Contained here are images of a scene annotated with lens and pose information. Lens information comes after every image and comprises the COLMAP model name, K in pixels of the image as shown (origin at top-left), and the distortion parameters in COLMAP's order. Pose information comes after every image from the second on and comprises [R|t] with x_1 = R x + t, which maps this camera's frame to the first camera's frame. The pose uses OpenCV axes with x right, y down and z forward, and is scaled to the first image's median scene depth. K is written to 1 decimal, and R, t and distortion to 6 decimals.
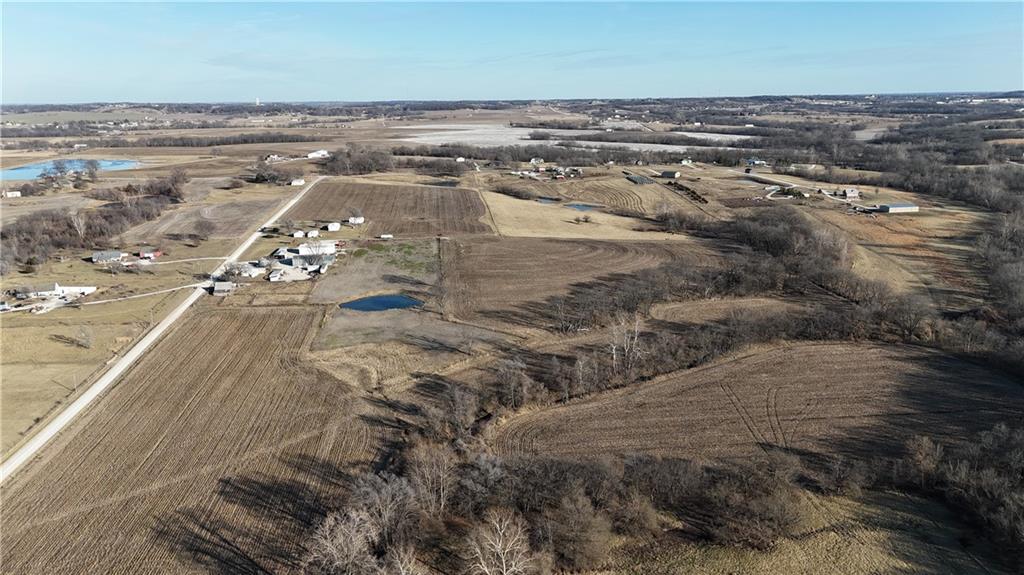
lens RADIAL K [[734.6, 0, 515.8], [0, 734.6, 290.9], [0, 0, 1]] dist [0.111442, -0.106484]
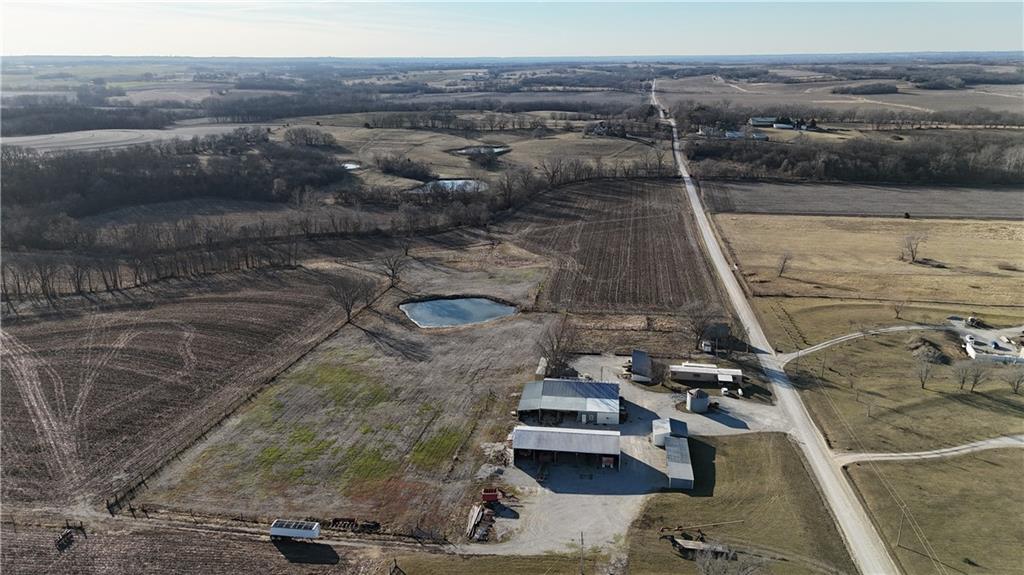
lens RADIAL K [[734.6, 0, 515.8], [0, 734.6, 290.9], [0, 0, 1]] dist [0.111442, -0.106484]
pose [[-0.963188, -0.065390, 0.260753, -0.406144], [0.079451, 0.857393, 0.508493, -0.330160], [-0.256818, 0.510491, -0.820636, 1.520015]]
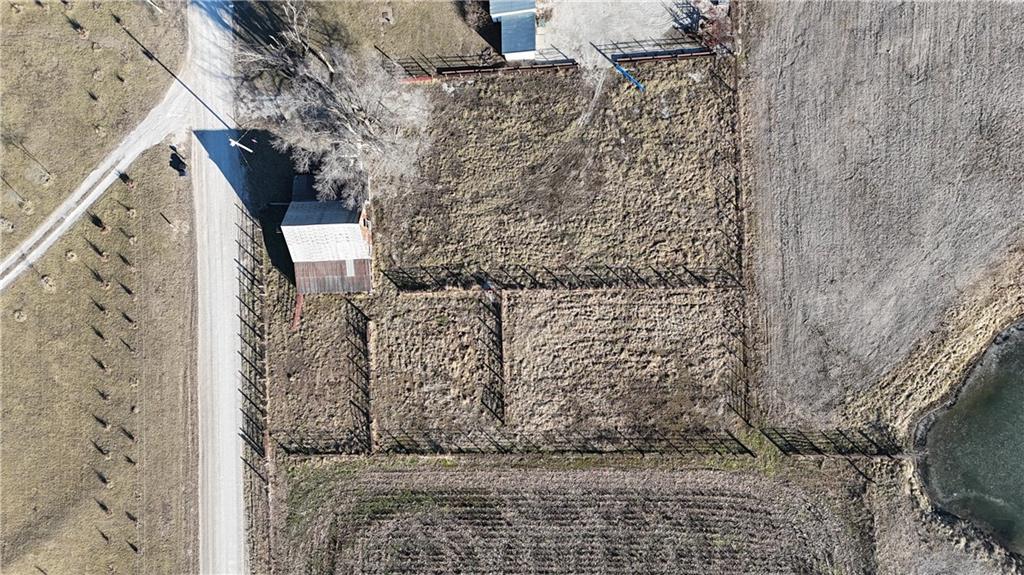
lens RADIAL K [[734.6, 0, 515.8], [0, 734.6, 290.9], [0, 0, 1]] dist [0.111442, -0.106484]
pose [[0.995003, 0.087756, -0.047617, -0.341377], [0.019035, 0.301446, 0.953293, -0.195925], [0.098011, -0.949436, 0.298270, 0.960324]]
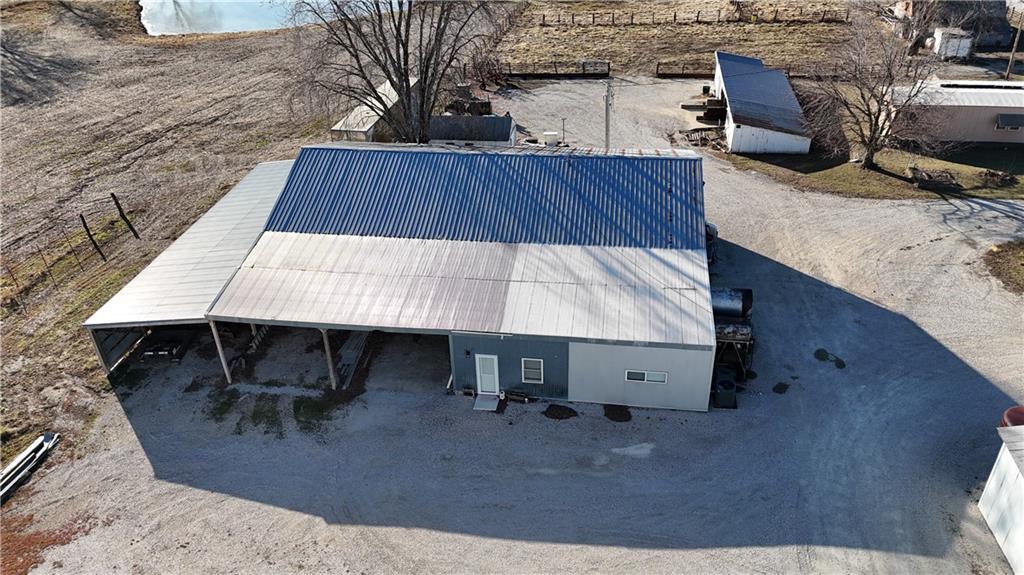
lens RADIAL K [[734.6, 0, 515.8], [0, 734.6, 290.9], [0, 0, 1]] dist [0.111442, -0.106484]
pose [[-0.960528, -0.119365, 0.251274, -0.356840], [0.102124, 0.688892, 0.717634, -0.102934], [-0.258761, 0.714969, -0.649509, 1.237927]]
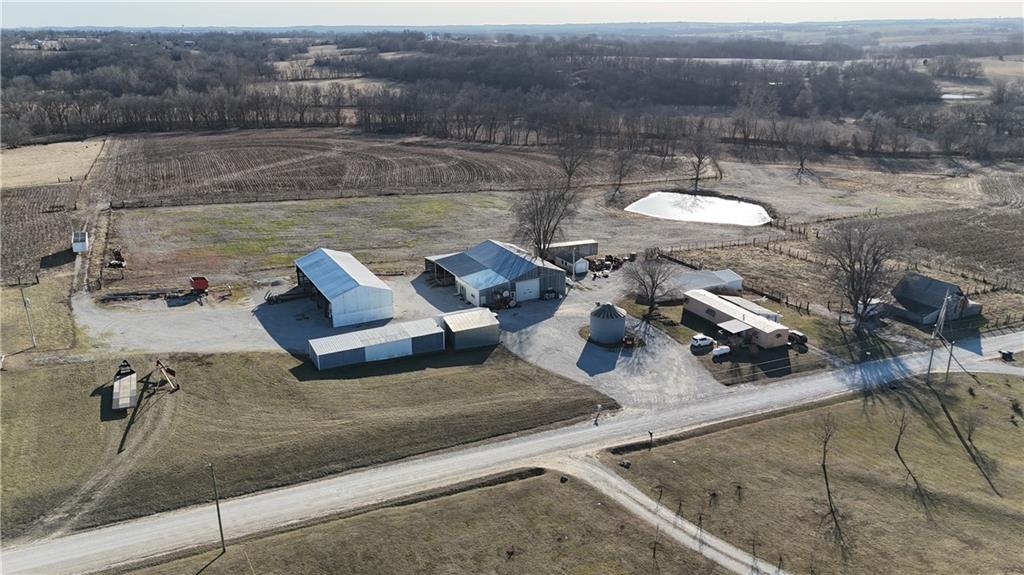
lens RADIAL K [[734.6, 0, 515.8], [0, 734.6, 290.9], [0, 0, 1]] dist [0.111442, -0.106484]
pose [[-0.336125, -0.299150, 0.893045, -0.611507], [0.240197, 0.889630, 0.388411, -0.158531], [-0.910673, 0.345061, -0.227172, 1.247424]]
